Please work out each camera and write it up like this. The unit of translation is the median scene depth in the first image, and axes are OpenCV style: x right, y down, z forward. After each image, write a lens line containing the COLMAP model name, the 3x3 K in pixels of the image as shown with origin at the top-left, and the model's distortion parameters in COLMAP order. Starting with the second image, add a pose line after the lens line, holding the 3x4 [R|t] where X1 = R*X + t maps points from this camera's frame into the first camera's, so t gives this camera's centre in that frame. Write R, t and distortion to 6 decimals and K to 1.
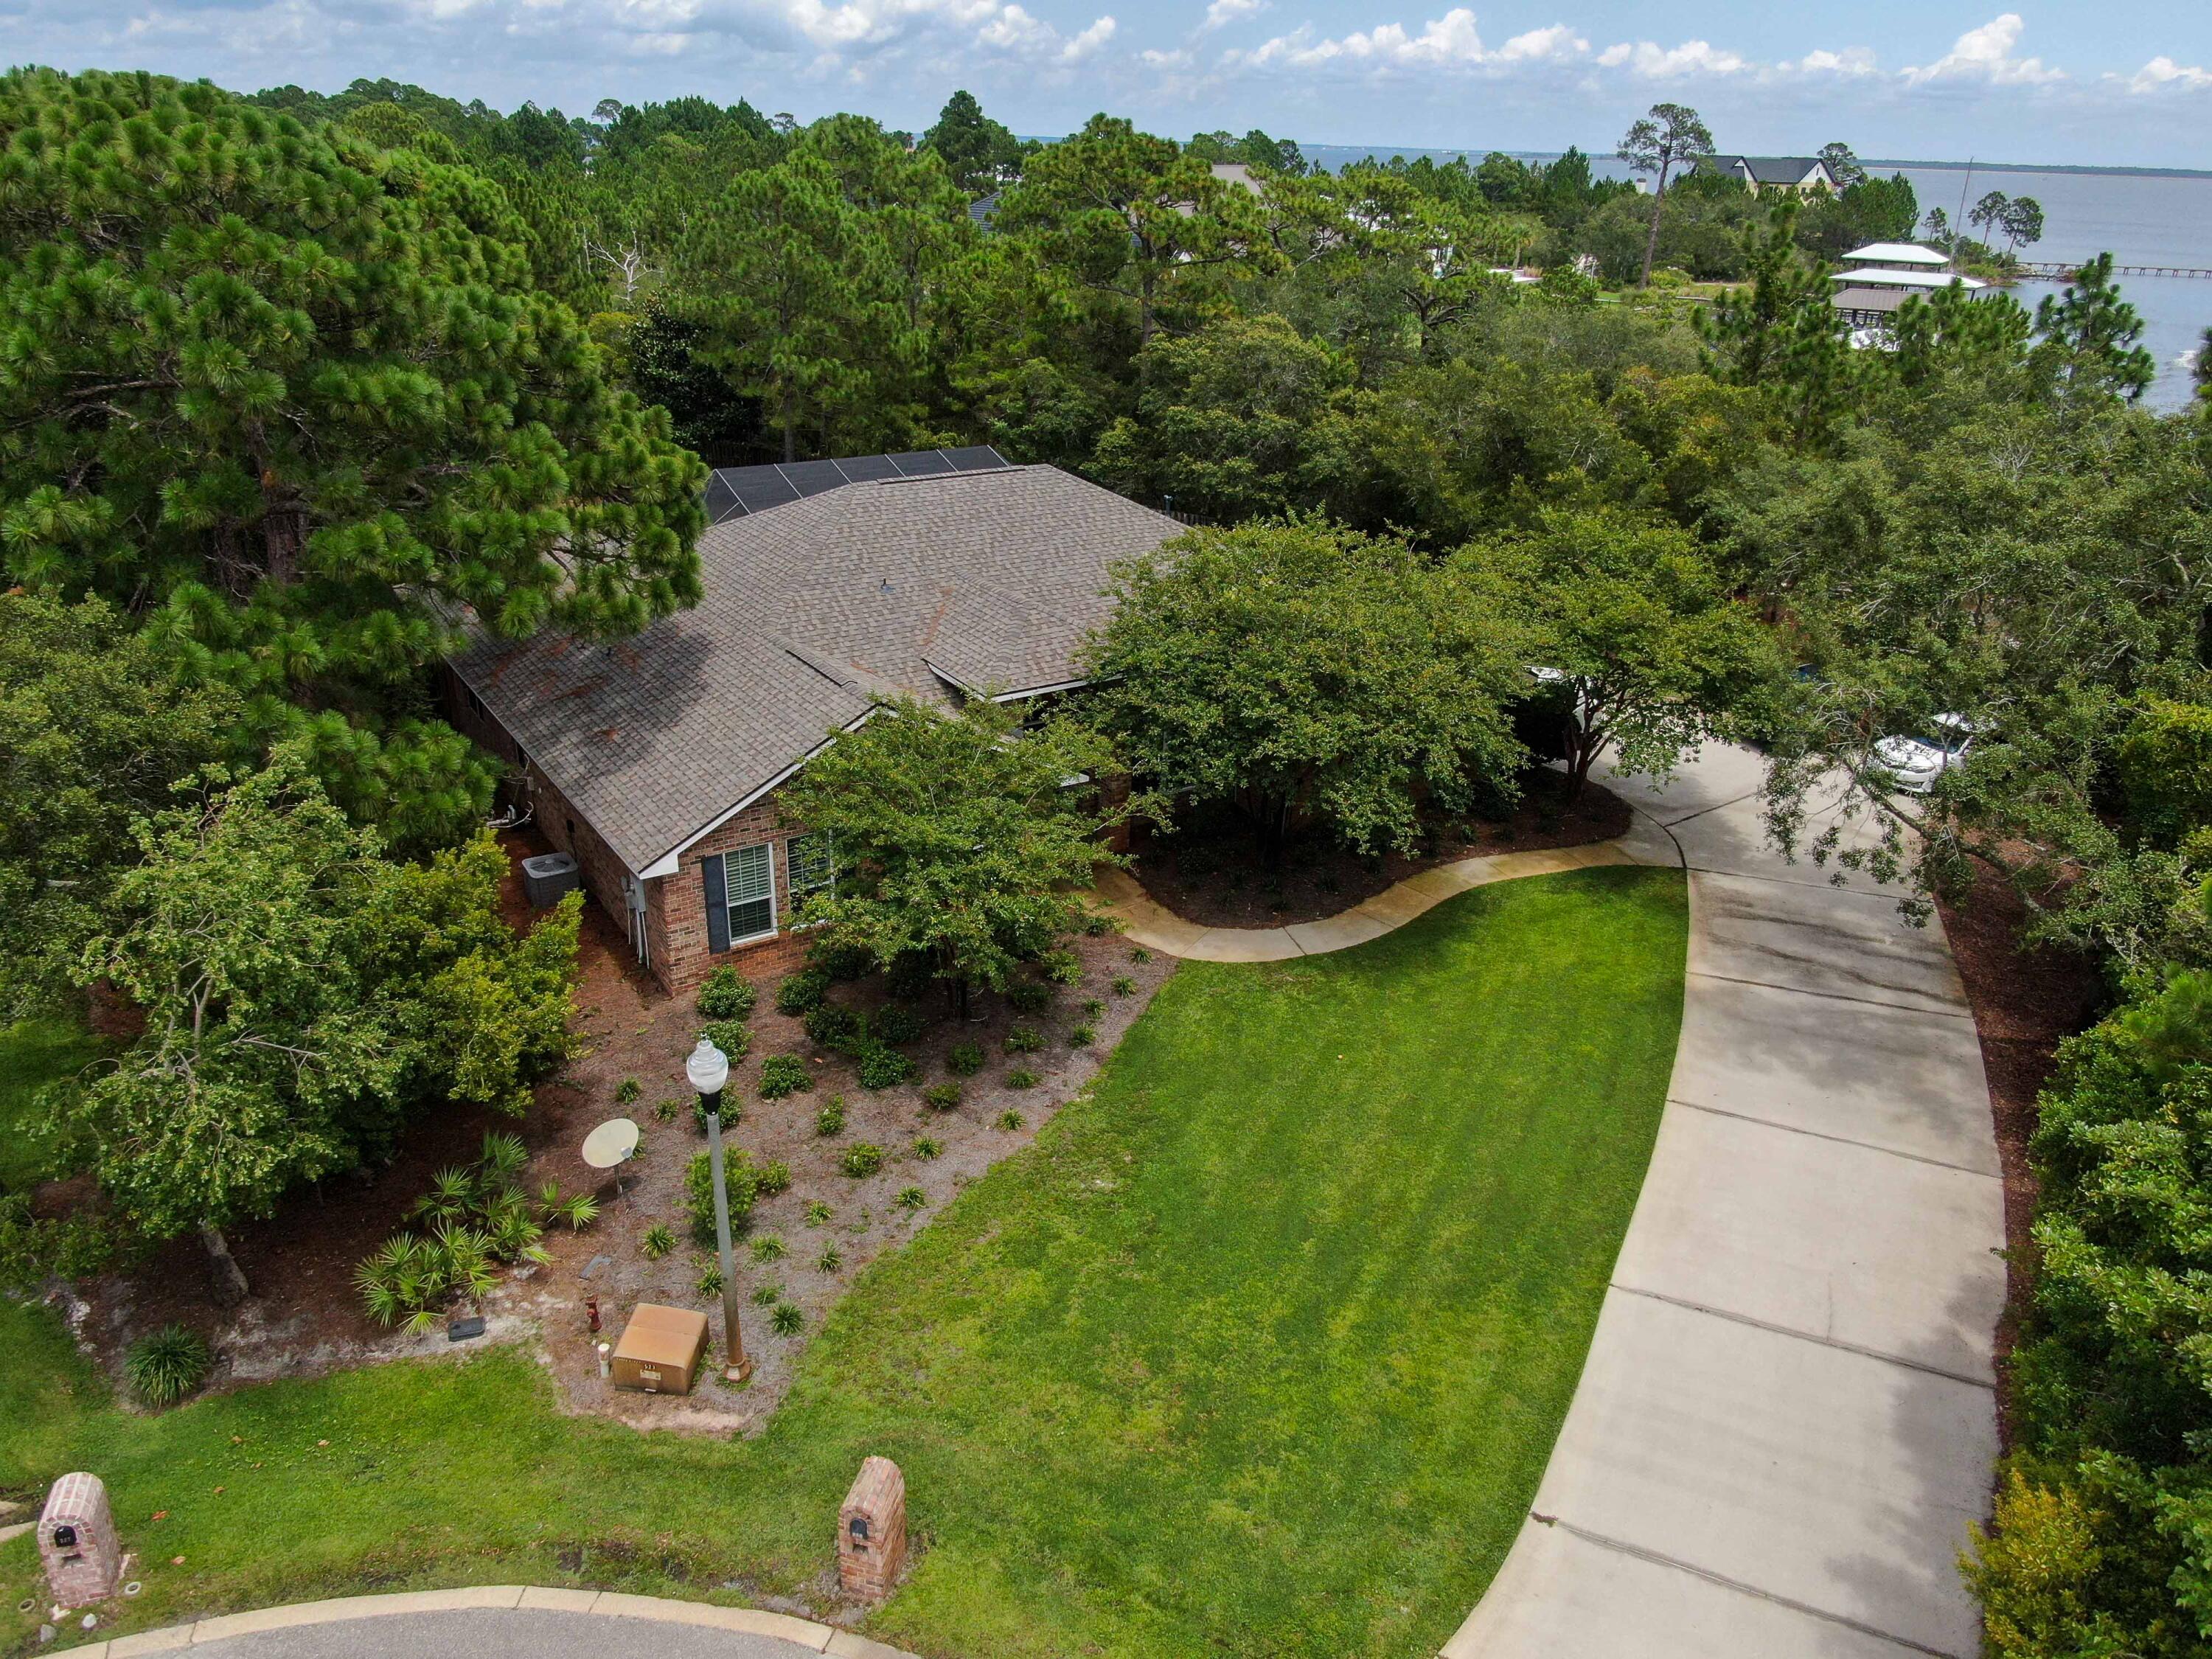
lens RADIAL K [[1586.0, 0, 1106.1], [0, 1586.0, 827.1], [0, 0, 1]] dist [-0.014502, -0.000408]
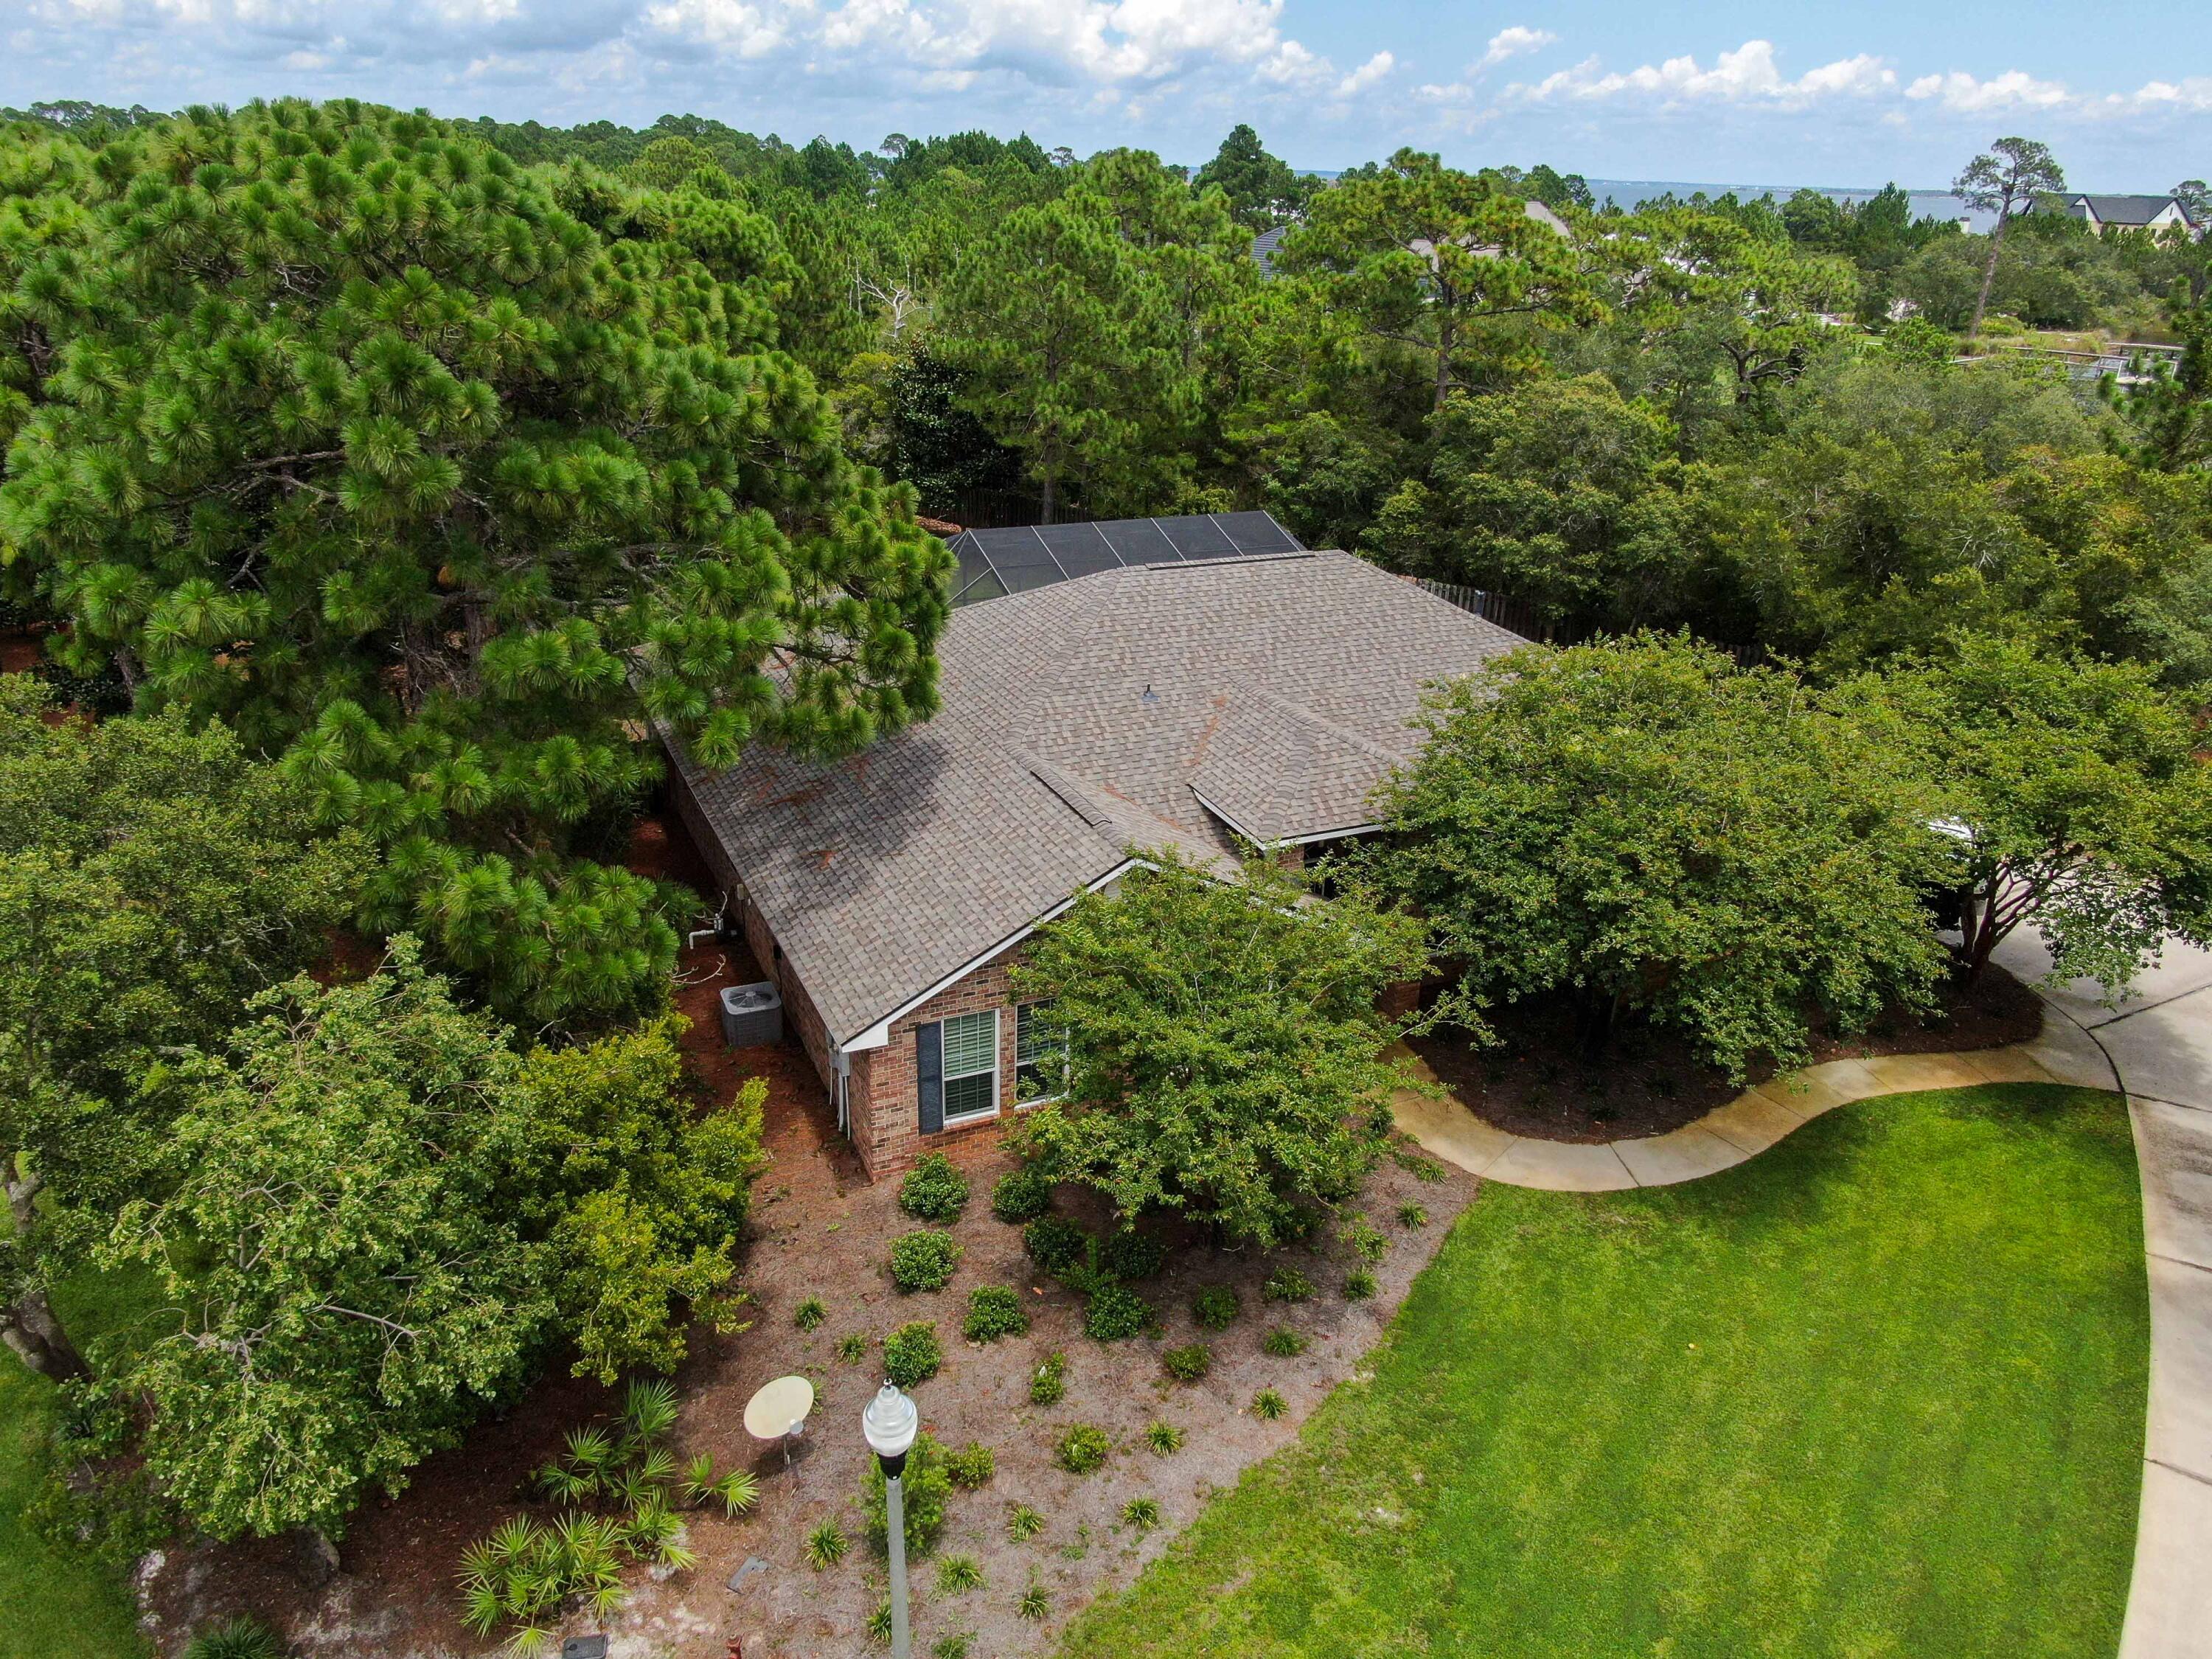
lens RADIAL K [[1586.0, 0, 1104.5], [0, 1586.0, 823.9], [0, 0, 1]] dist [-0.014502, -0.000408]
pose [[0.987331, 0.060945, -0.146504, -0.037337], [-0.063844, 0.997845, -0.015161, -0.076662], [0.145264, 0.024322, 0.989094, 0.168921]]
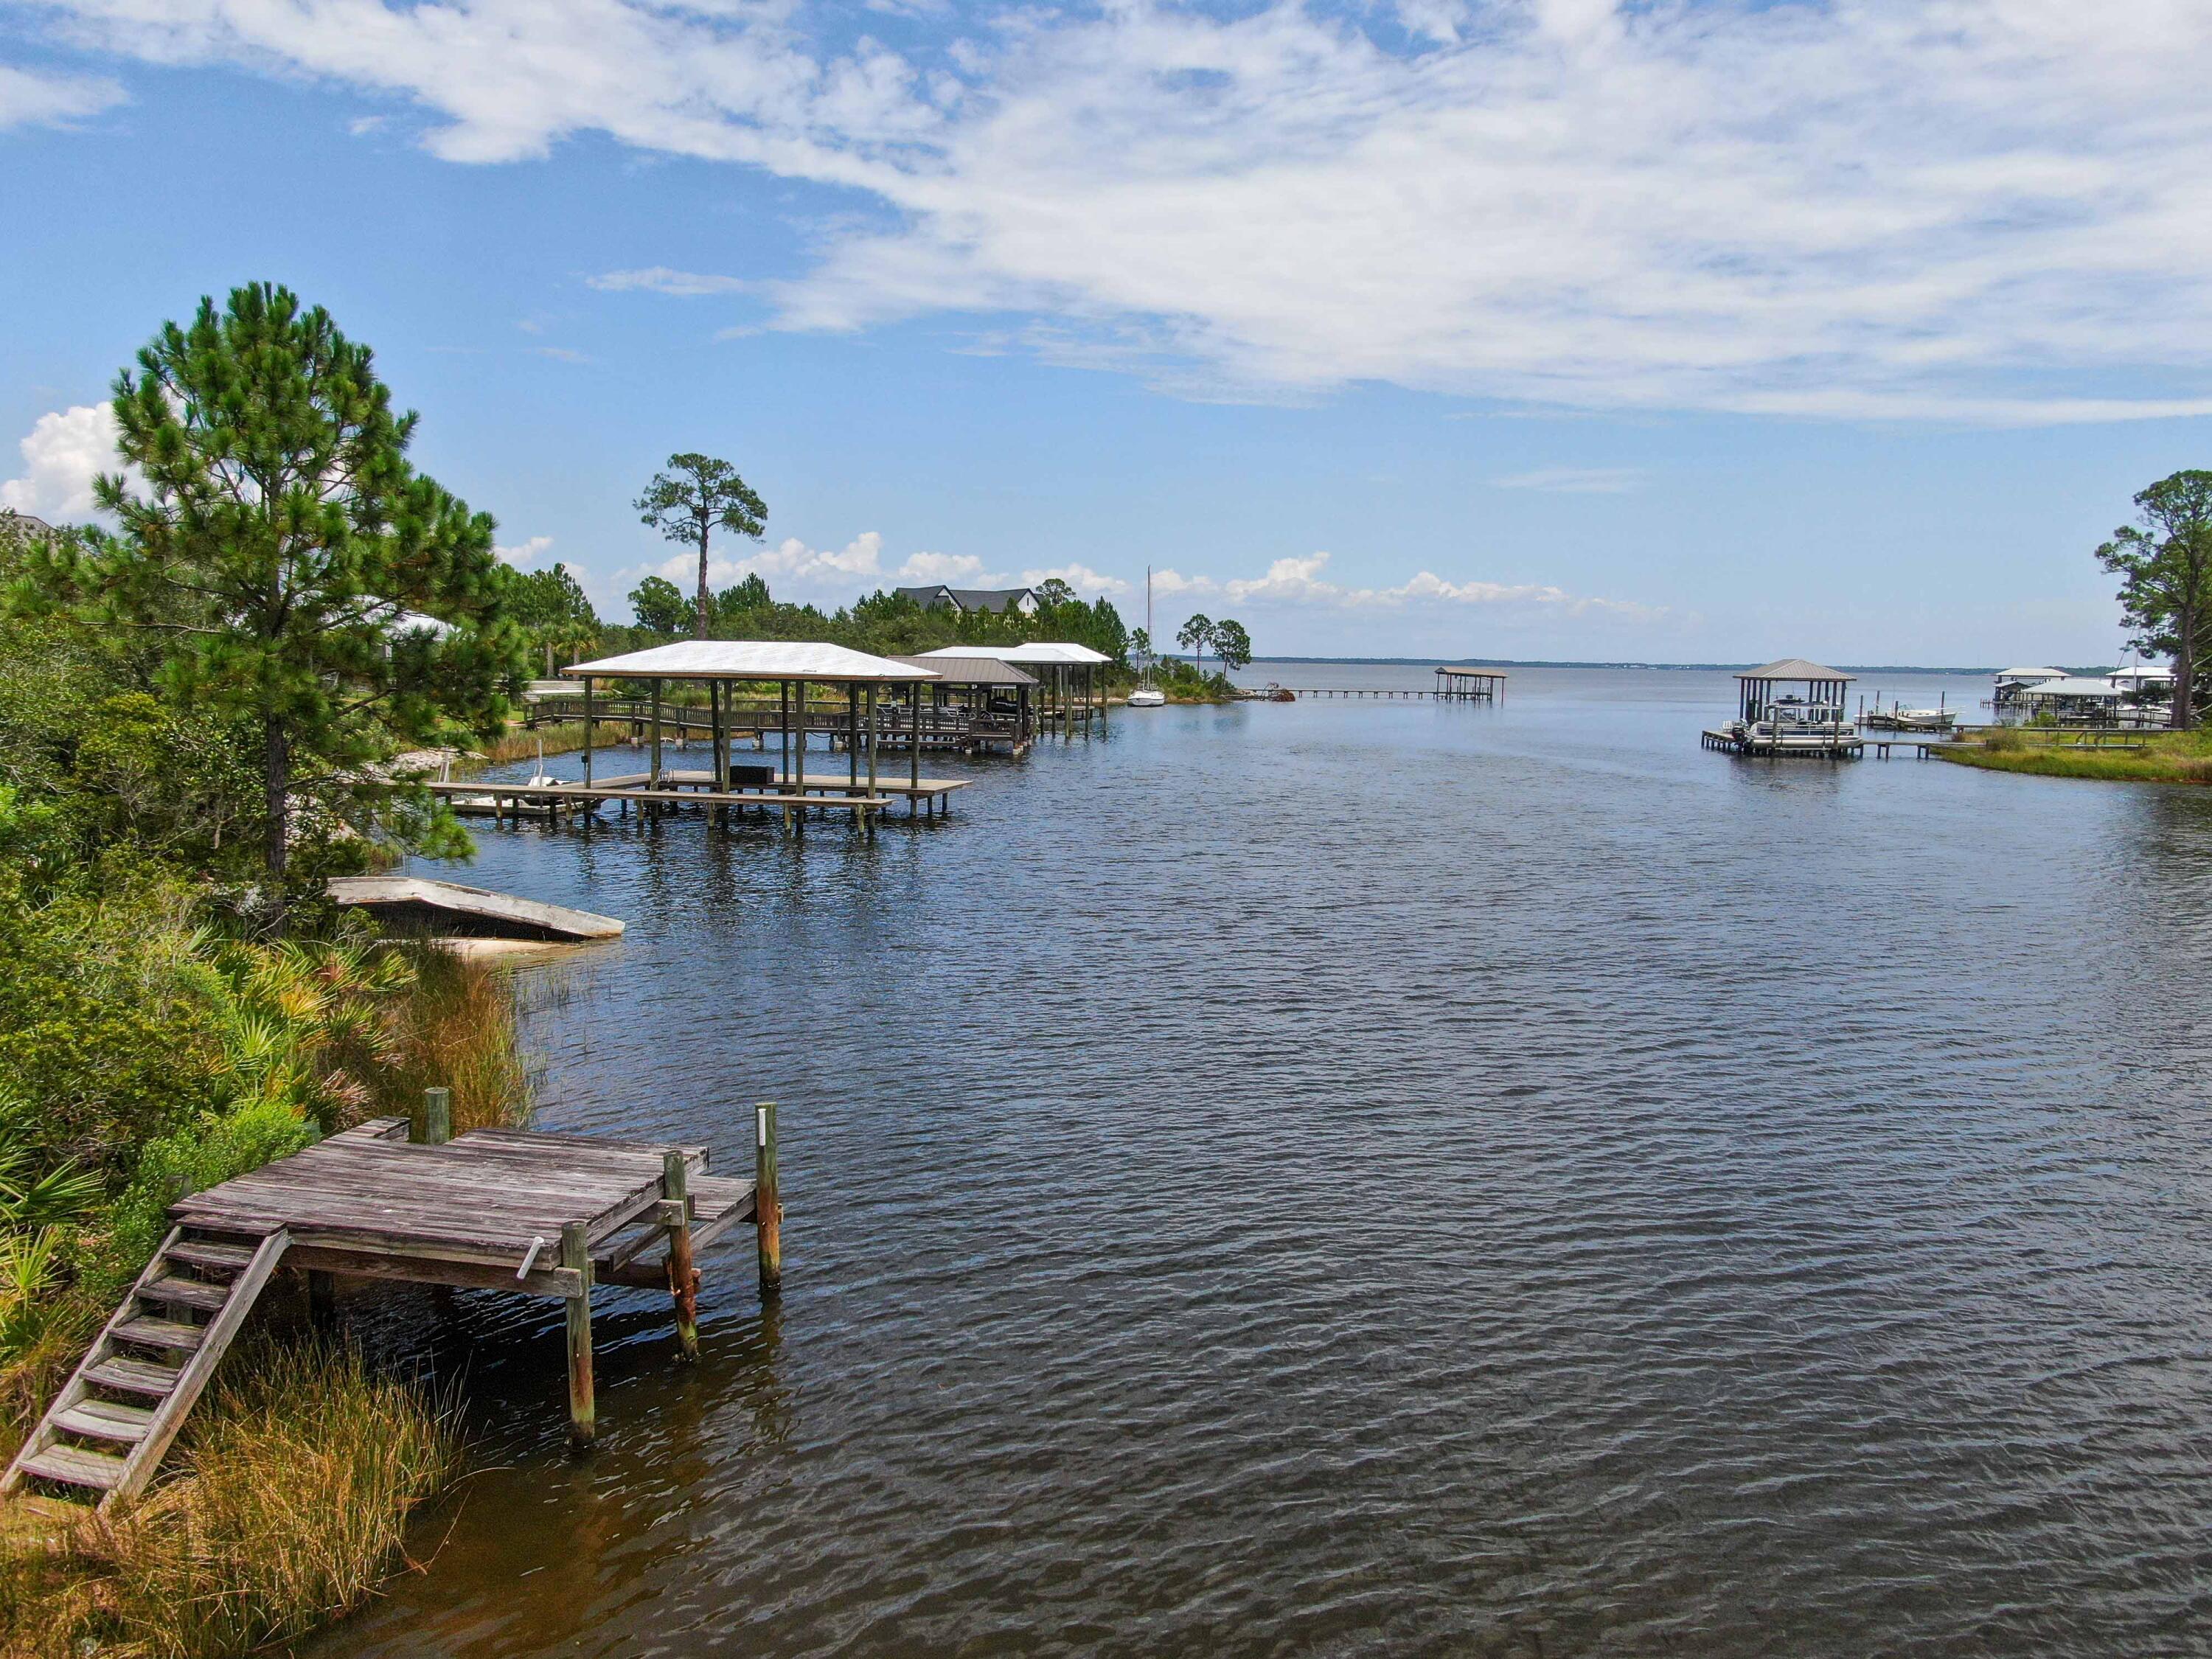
lens RADIAL K [[1586.0, 0, 1109.3], [0, 1586.0, 828.7], [0, 0, 1]] dist [-0.014502, -0.000408]
pose [[0.934045, -0.047883, 0.353931, 1.465966], [0.148260, 0.953539, -0.262265, -0.349835], [-0.324929, 0.297441, 0.897747, 1.738591]]
